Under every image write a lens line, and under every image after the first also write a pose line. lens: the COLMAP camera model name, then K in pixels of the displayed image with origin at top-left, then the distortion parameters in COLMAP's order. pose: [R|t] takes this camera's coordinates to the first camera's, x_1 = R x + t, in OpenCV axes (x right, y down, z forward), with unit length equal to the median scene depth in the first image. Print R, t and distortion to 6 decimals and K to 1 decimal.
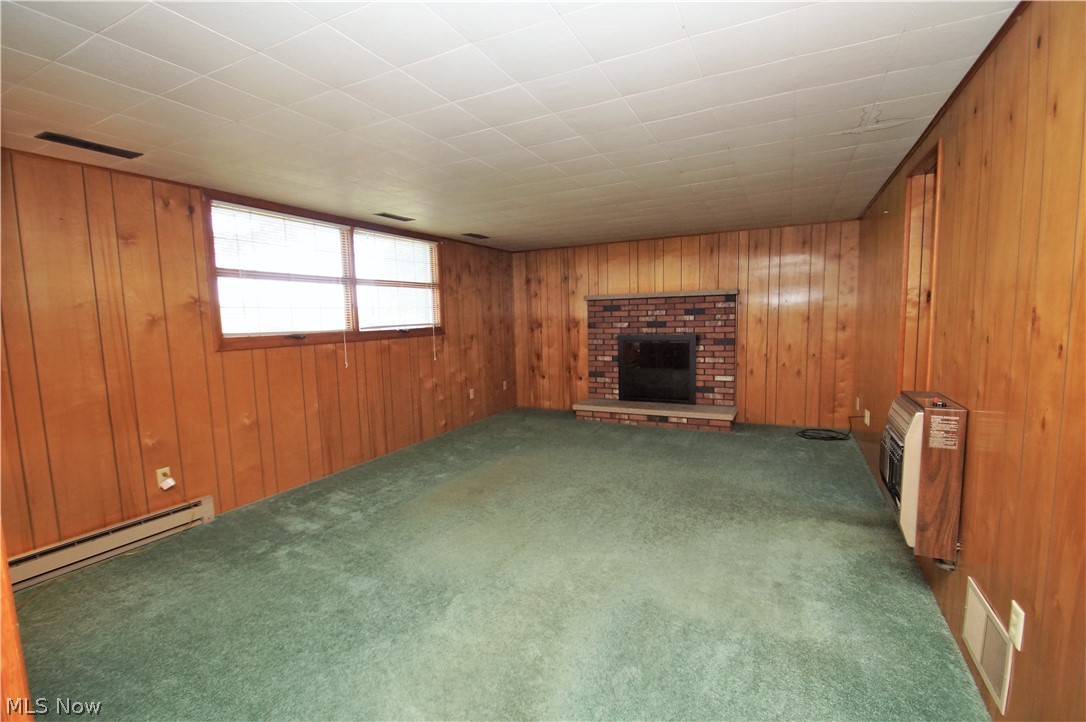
lens RADIAL K [[488.8, 0, 540.1], [0, 488.8, 366.3], [0, 0, 1]] dist [0.007896, -0.008917]
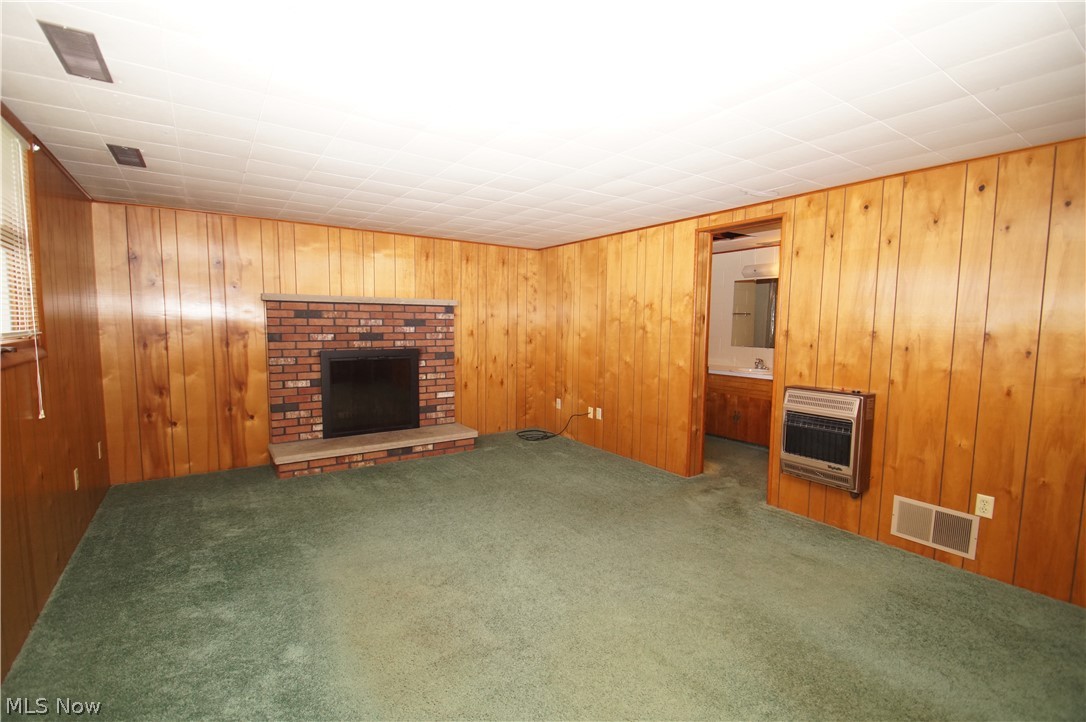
lens RADIAL K [[488.8, 0, 541.4], [0, 488.8, 363.6], [0, 0, 1]] dist [0.007896, -0.008917]
pose [[0.480603, -0.042993, 0.875884, -0.347227], [0.065263, 0.997781, 0.013166, -0.034385], [-0.874506, 0.050835, 0.482343, 0.375986]]
